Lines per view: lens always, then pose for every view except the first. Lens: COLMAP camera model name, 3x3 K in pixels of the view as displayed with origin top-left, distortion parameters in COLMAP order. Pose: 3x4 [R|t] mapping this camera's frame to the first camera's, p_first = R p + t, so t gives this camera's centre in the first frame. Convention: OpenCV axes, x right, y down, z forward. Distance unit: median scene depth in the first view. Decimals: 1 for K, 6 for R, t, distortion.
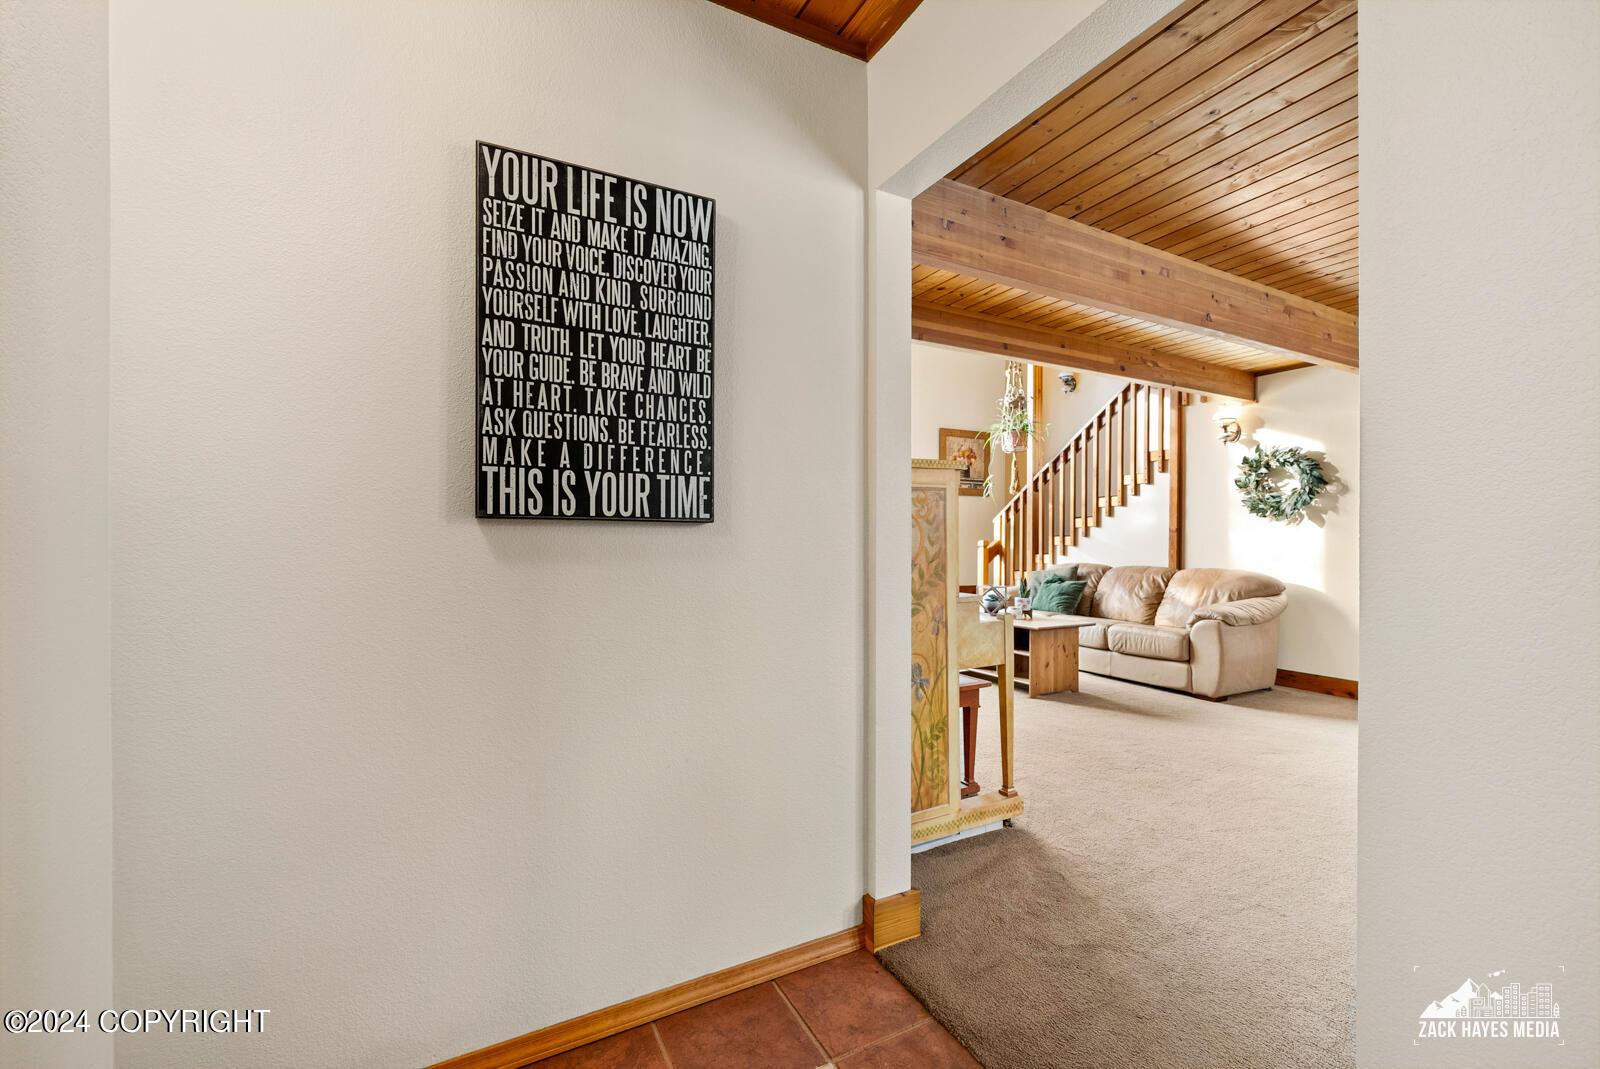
lens RADIAL K [[656.2, 0, 802.5], [0, 656.2, 540.0], [0, 0, 1]] dist [-0.000641, -0.000030]
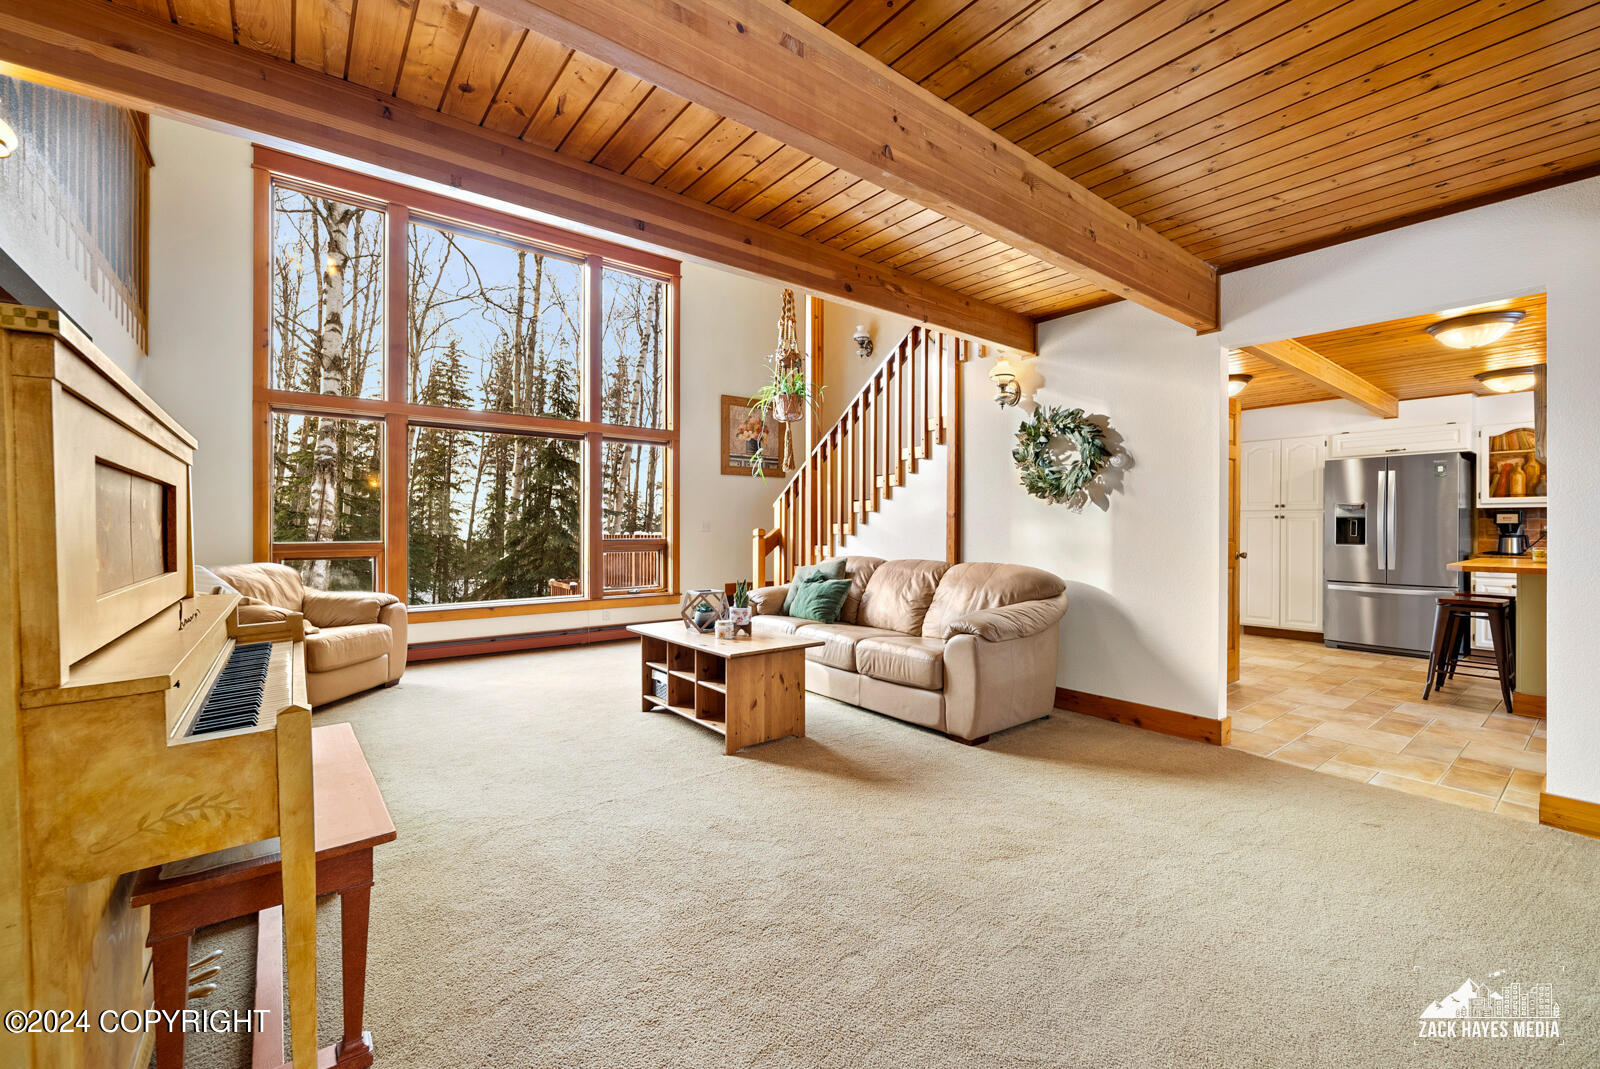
lens RADIAL K [[652.2, 0, 802.0], [0, 652.2, 529.7], [0, 0, 1]] dist [-0.000520, -0.000087]
pose [[0.984447, -0.004935, 0.175615, 0.273648], [0.004609, 0.999987, 0.002269, 0.000315], [-0.175624, -0.001425, 0.984456, 0.270211]]
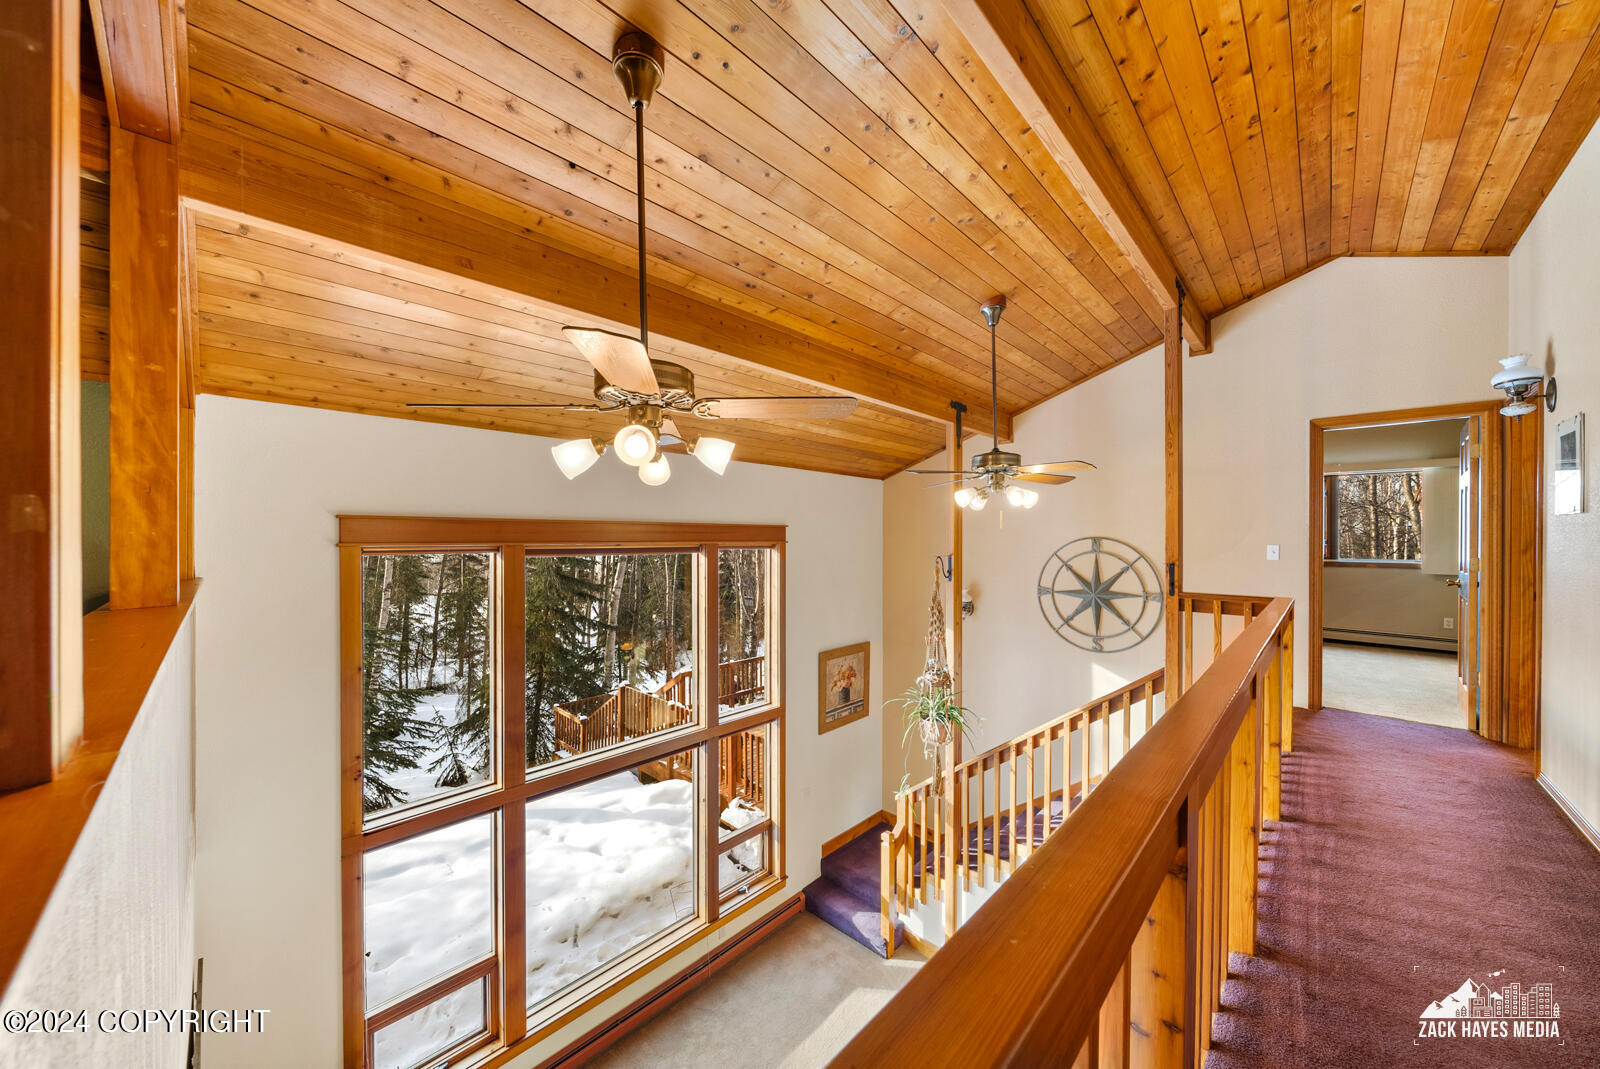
lens RADIAL K [[547.7, 0, 791.9], [0, 547.7, 542.3], [0, 0, 1]] dist [-0.010498, -0.000080]
pose [[0.953656, -0.005155, 0.300853, -0.048245], [0.003645, 0.999978, 0.005582, -0.524567], [-0.300875, -0.004227, 0.953654, 0.602935]]
